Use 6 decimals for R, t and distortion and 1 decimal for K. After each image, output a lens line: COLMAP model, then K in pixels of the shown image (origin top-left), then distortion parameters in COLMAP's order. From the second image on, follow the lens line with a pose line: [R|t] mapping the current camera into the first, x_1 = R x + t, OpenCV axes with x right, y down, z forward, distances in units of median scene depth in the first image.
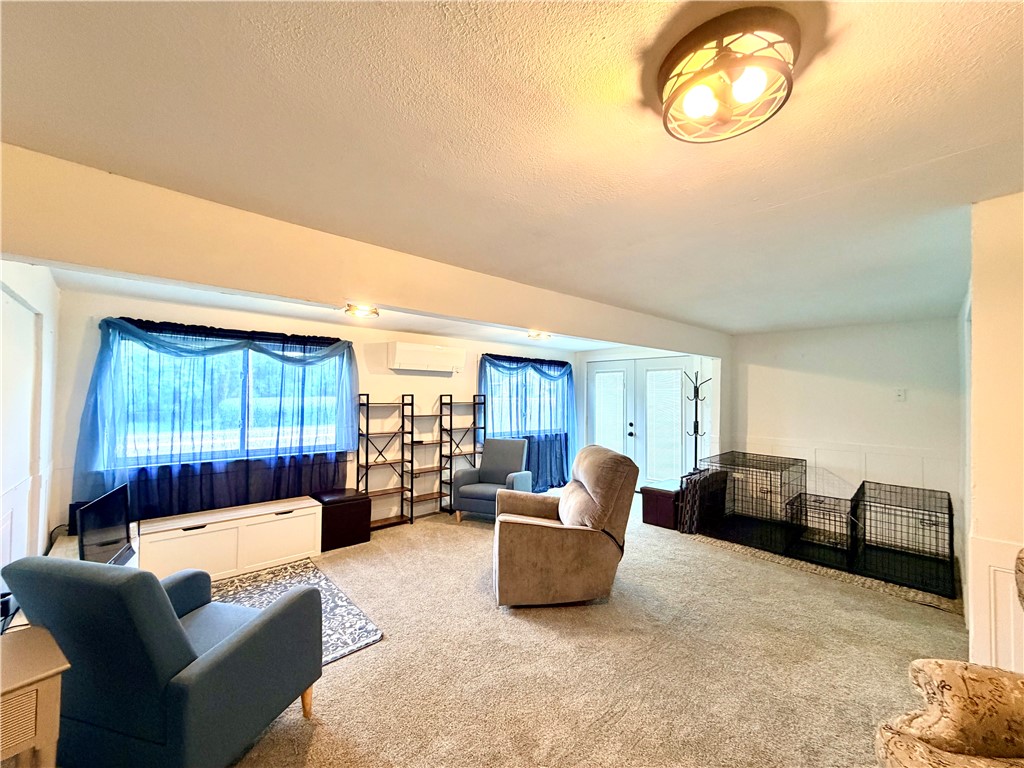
lens RADIAL K [[408.3, 0, 504.6], [0, 408.3, 384.3], [0, 0, 1]] dist [0.000888, 0.000207]
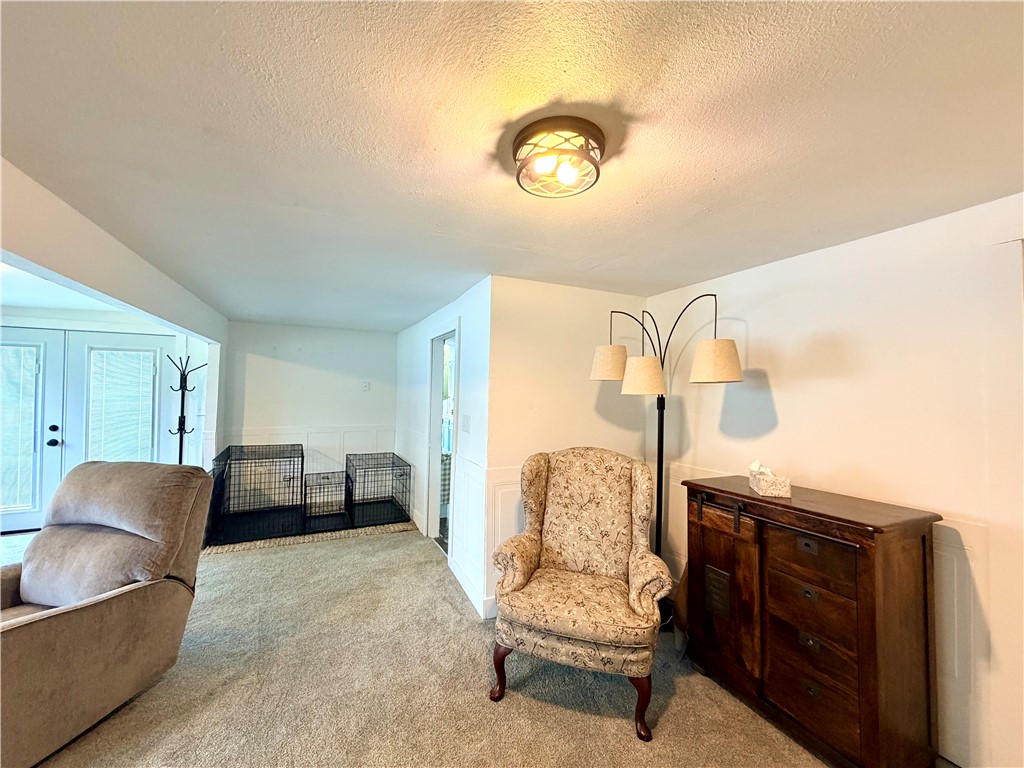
lens RADIAL K [[408.3, 0, 513.0], [0, 408.3, 384.3], [0, 0, 1]] dist [0.000888, 0.000207]
pose [[0.285287, 0.011454, 0.958374, -0.218342], [-0.034467, 0.999404, -0.001685, 0.006540], [-0.957822, -0.032552, 0.285512, 0.197103]]
